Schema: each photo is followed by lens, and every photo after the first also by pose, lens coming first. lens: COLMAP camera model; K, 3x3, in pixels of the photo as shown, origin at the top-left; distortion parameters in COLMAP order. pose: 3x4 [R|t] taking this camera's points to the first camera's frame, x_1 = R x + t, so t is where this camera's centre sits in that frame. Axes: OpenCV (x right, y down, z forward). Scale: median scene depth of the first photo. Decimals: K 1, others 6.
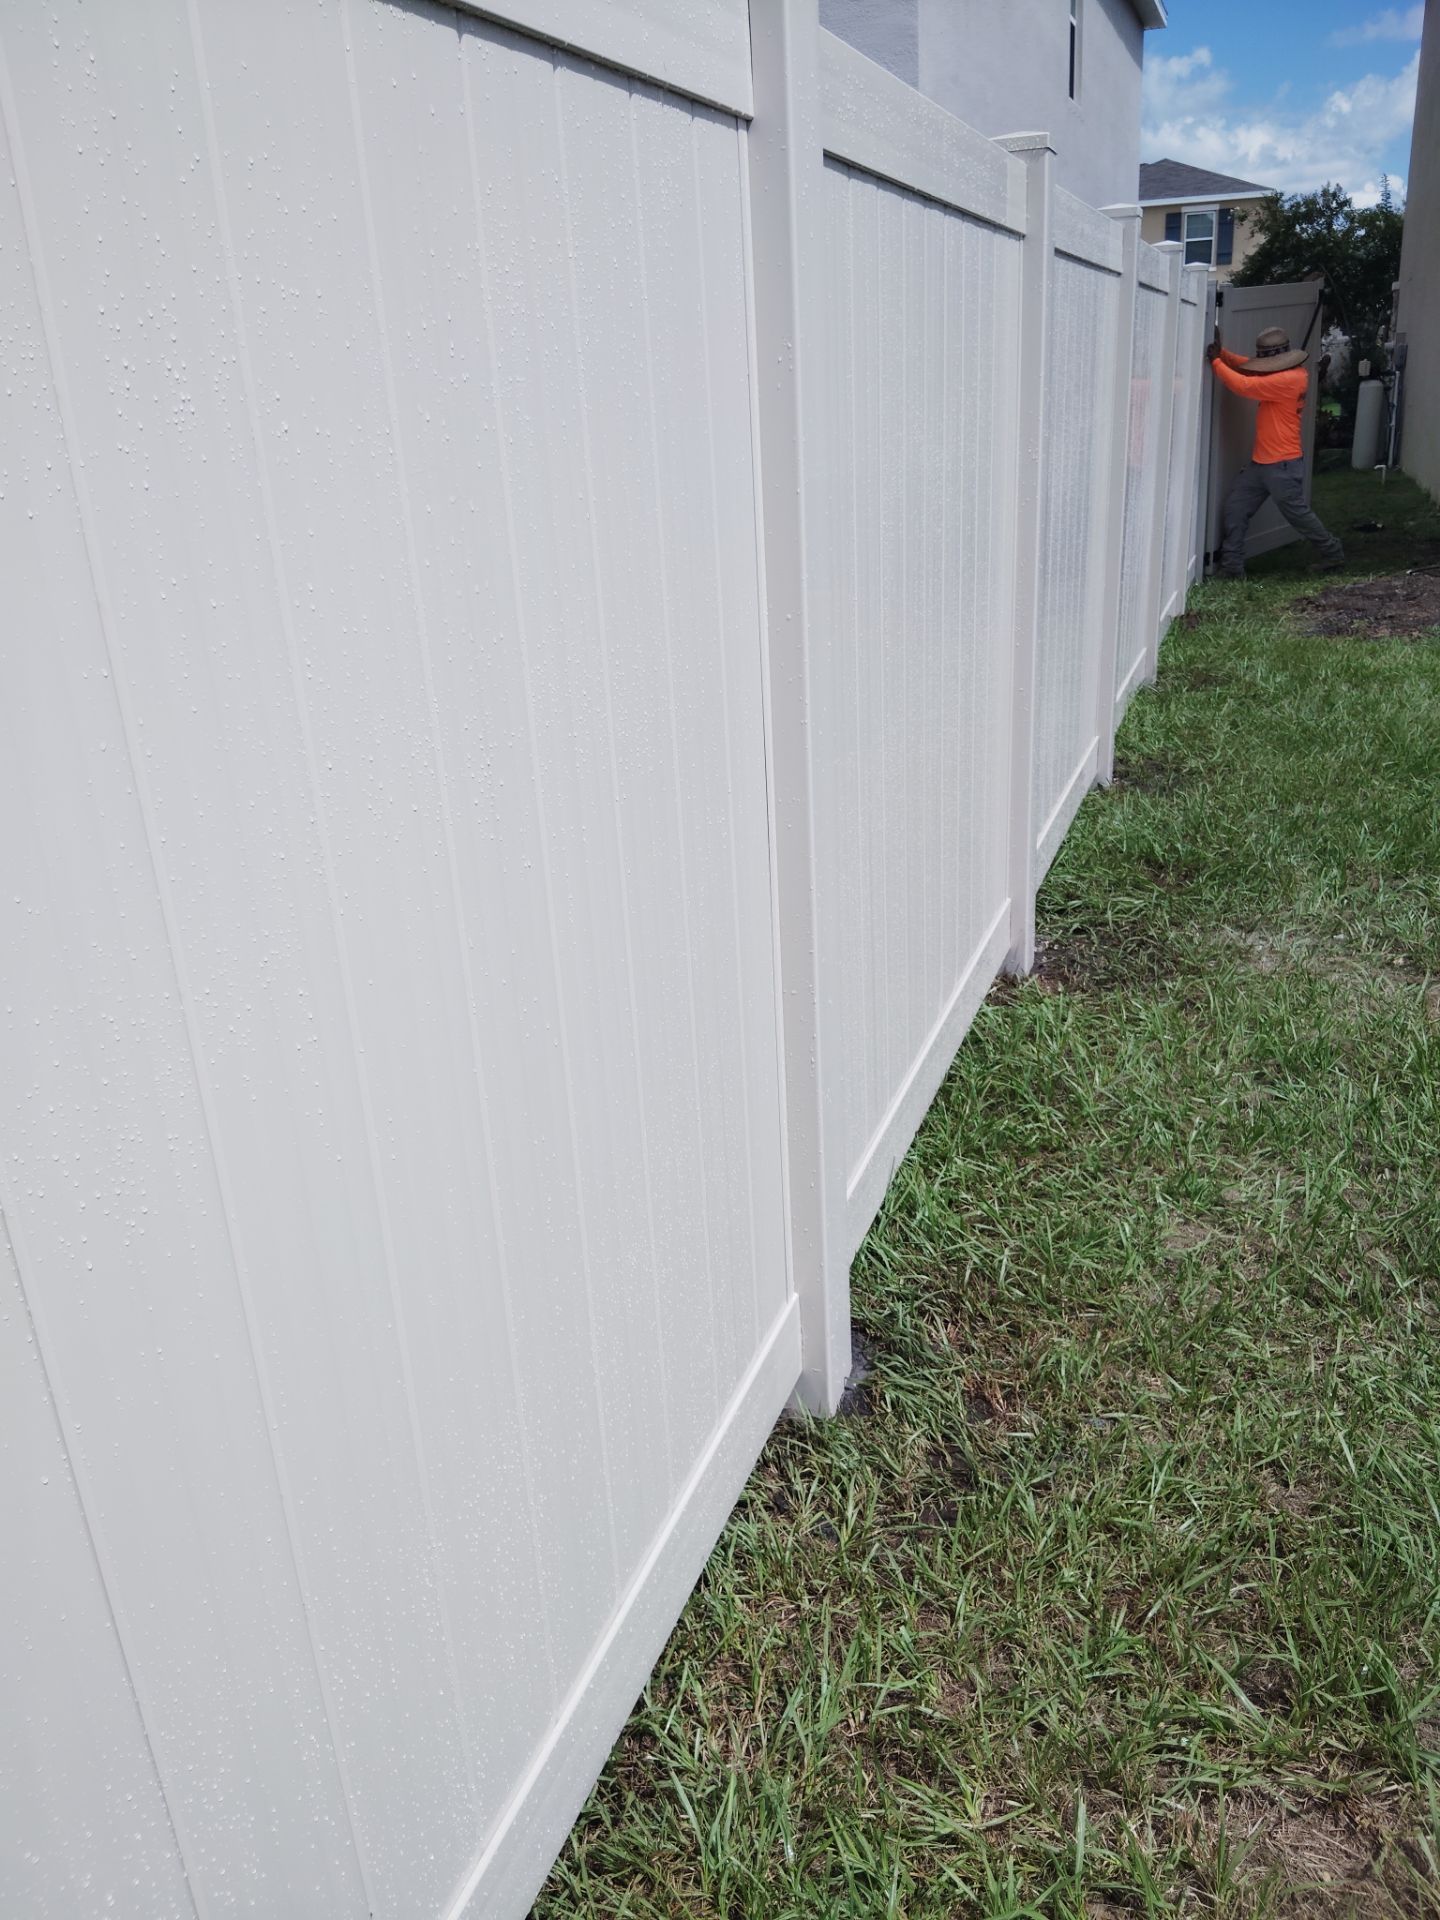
lens RADIAL K [[1431.4, 0, 720.0], [0, 1431.4, 960.0], [0, 0, 1]] dist [0.090535, -0.183778]
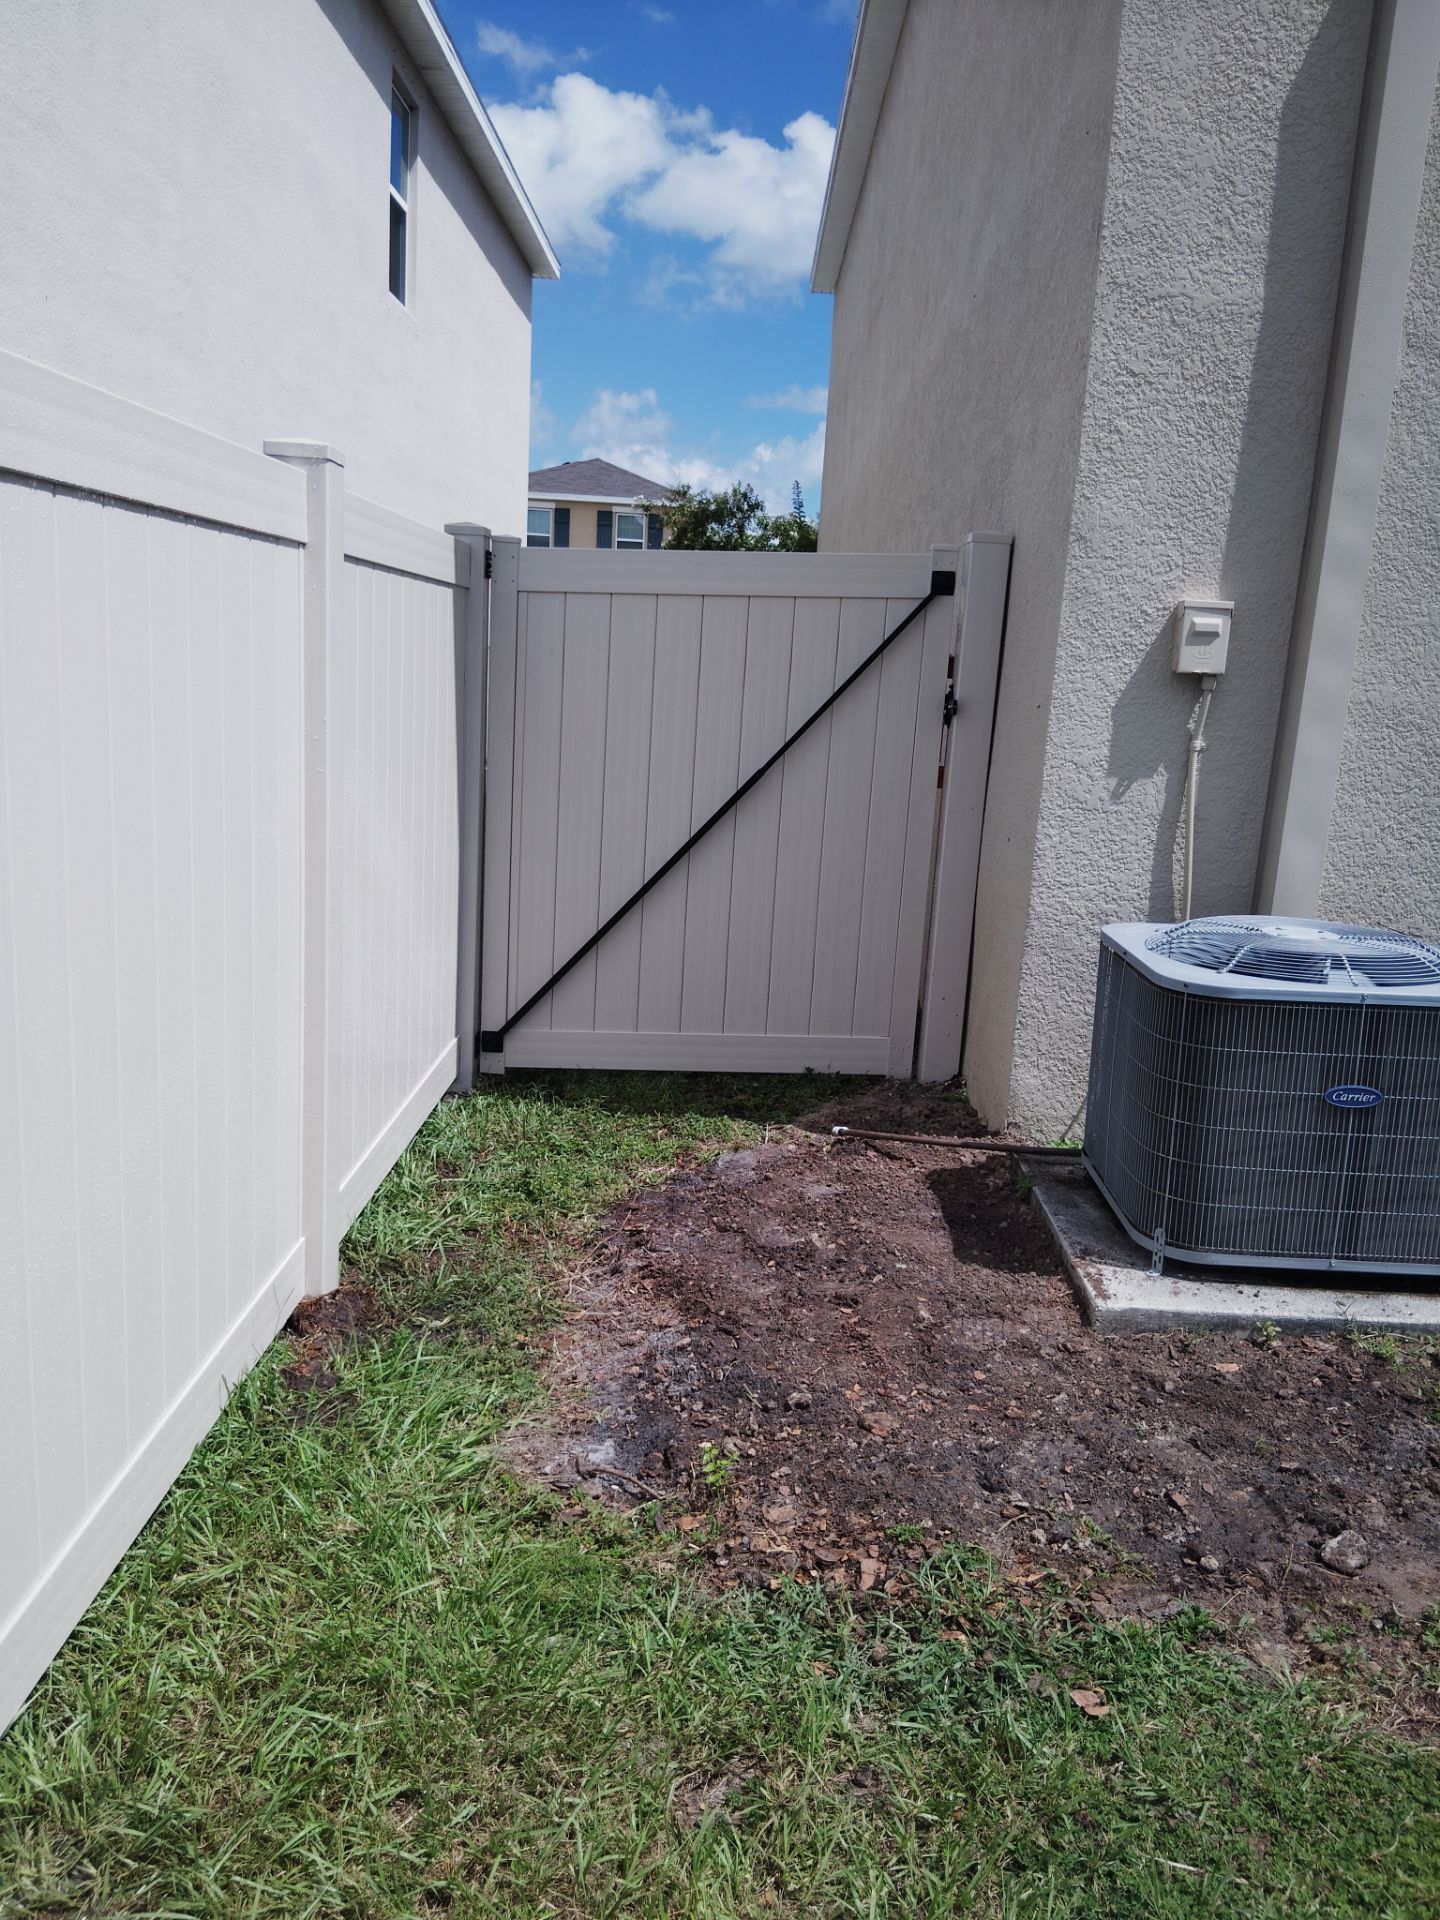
lens RADIAL K [[1431.4, 0, 720.0], [0, 1431.4, 960.0], [0, 0, 1]] dist [0.090535, -0.183778]
pose [[0.936082, 0.035426, 0.349994, 0.317595], [0.024002, 0.986166, -0.164013, -0.293396], [-0.350962, 0.161930, 0.922282, 0.651150]]
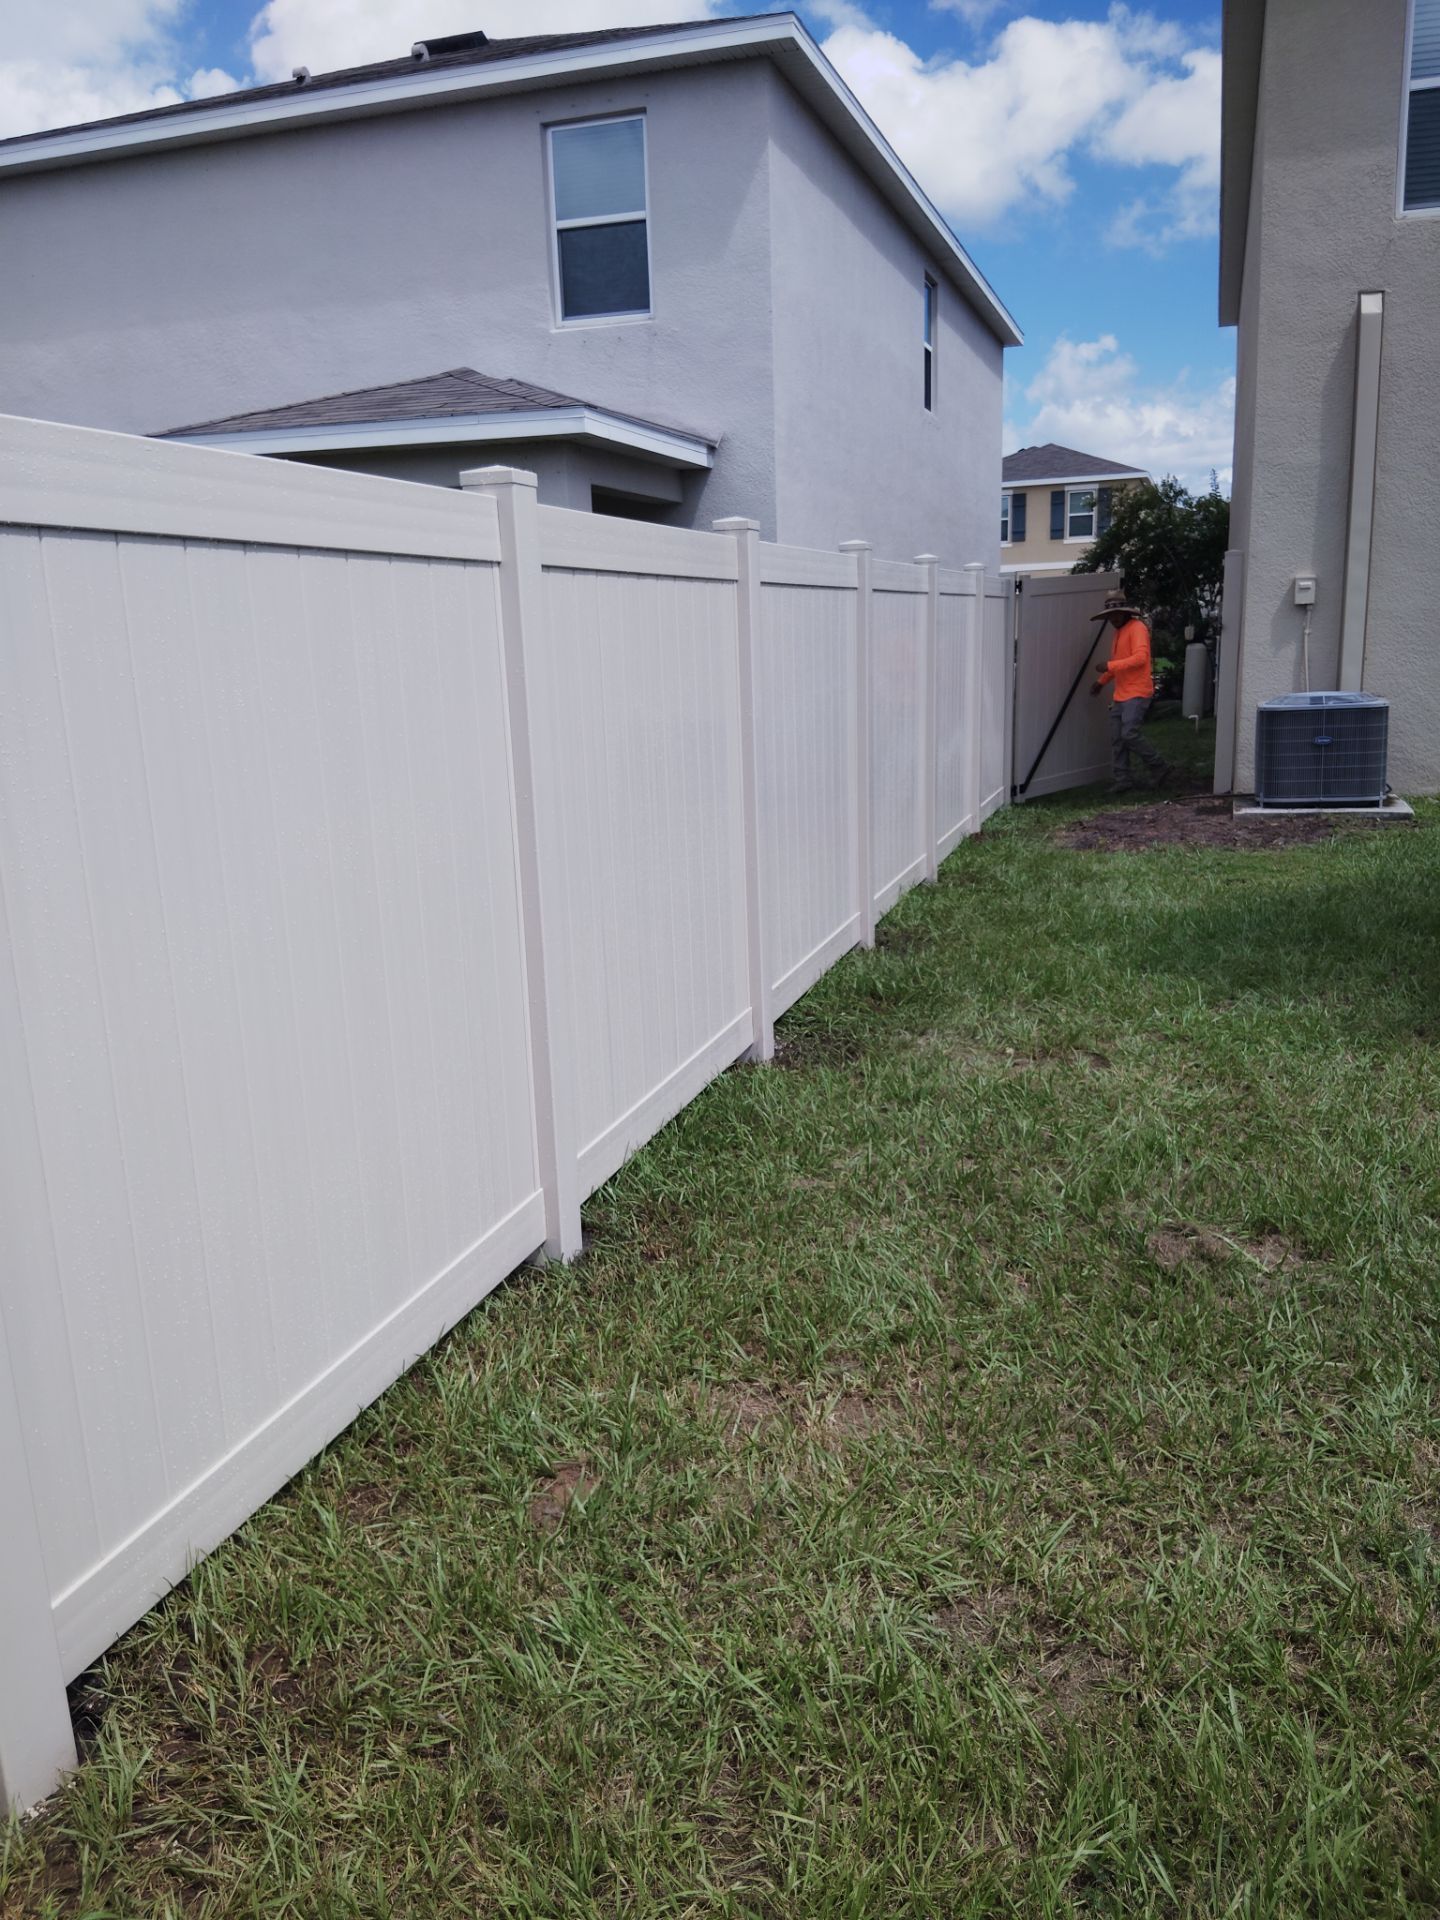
lens RADIAL K [[1431.4, 0, 720.0], [0, 1431.4, 960.0], [0, 0, 1]] dist [0.090535, -0.183778]
pose [[0.998812, 0.016033, 0.046009, 0.053828], [-0.008915, 0.988505, -0.150922, 0.065106], [-0.047900, 0.150333, 0.987474, -0.213716]]
